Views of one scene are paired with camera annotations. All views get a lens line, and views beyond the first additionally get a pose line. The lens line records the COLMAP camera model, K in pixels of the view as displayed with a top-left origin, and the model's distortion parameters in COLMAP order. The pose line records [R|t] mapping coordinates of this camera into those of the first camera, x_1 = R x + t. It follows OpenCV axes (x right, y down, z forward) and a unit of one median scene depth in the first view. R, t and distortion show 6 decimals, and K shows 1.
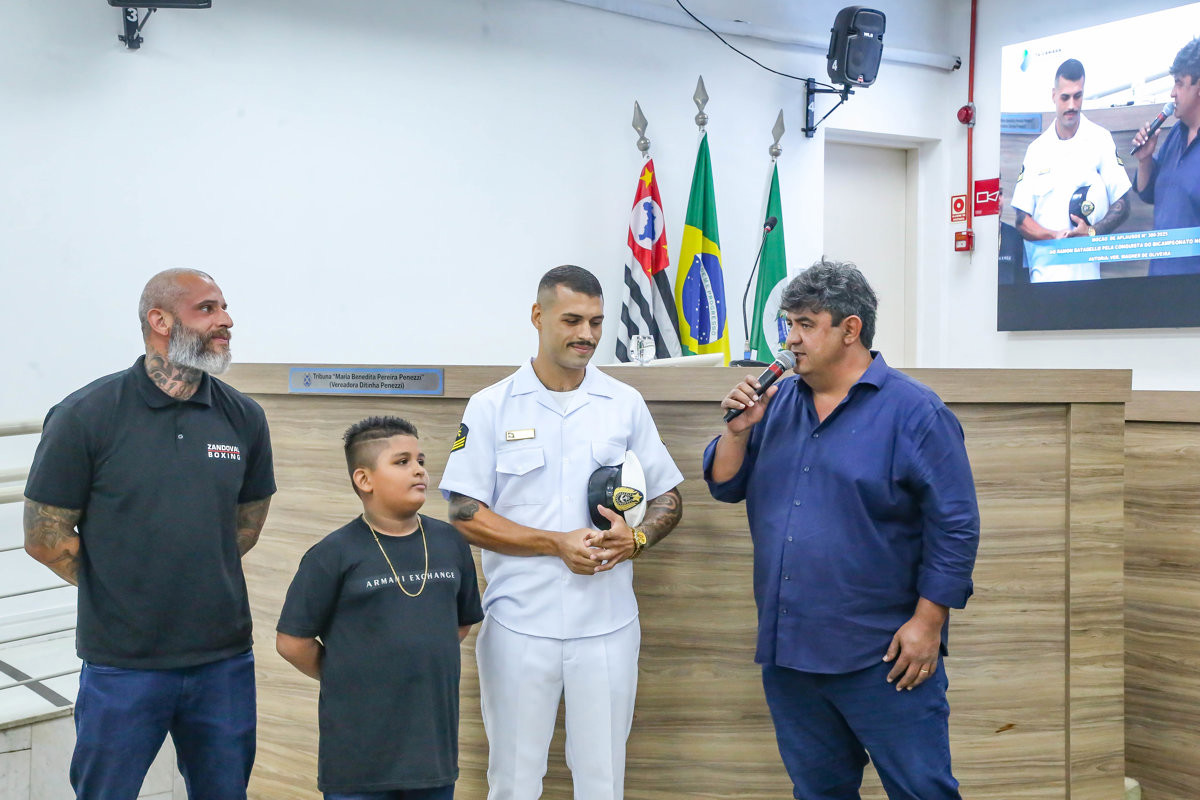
lens RADIAL K [[1623.6, 0, 596.4], [0, 1623.6, 402.6], [0, 0, 1]] dist [0.229282, -0.042412]
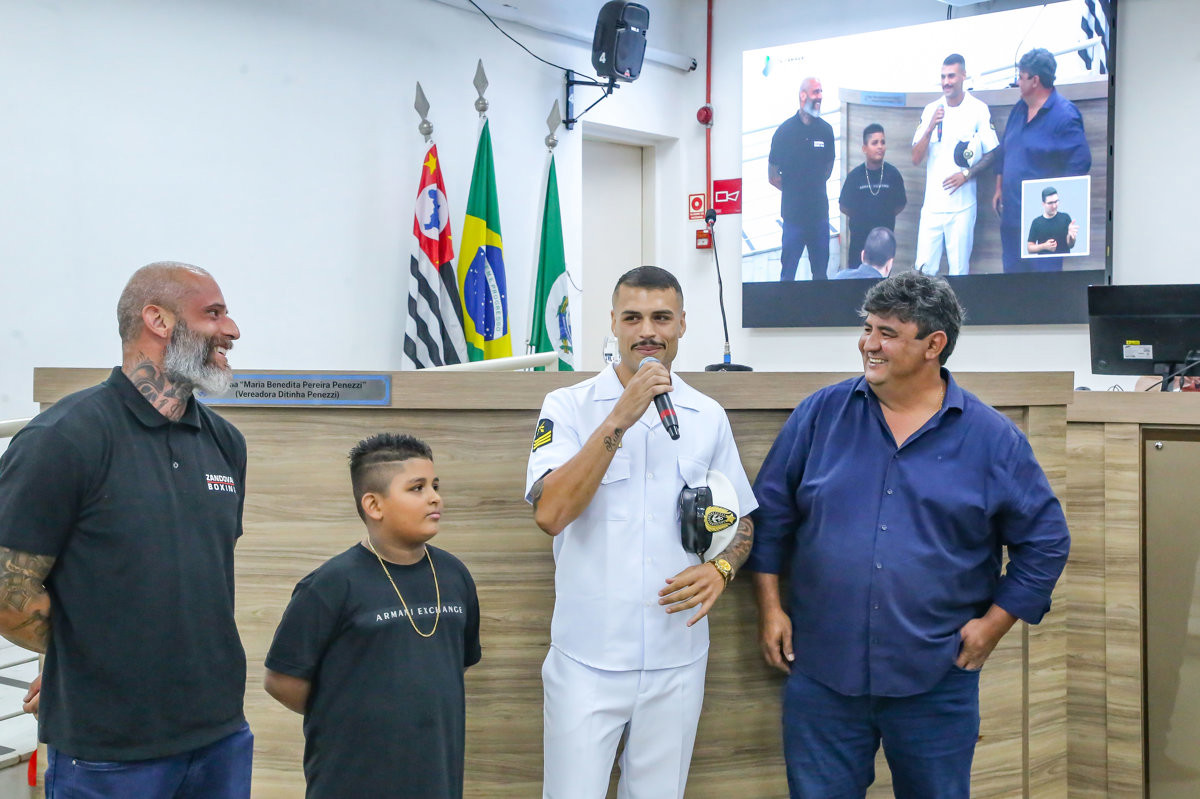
lens RADIAL K [[1579.1, 0, 610.6], [0, 1579.1, 379.0], [0, 0, 1]] dist [0.150358, -0.005004]
pose [[0.954561, -0.007829, 0.297912, -0.143235], [0.009914, 0.999936, -0.005489, -0.007882], [-0.297850, 0.008194, 0.954578, 0.098420]]
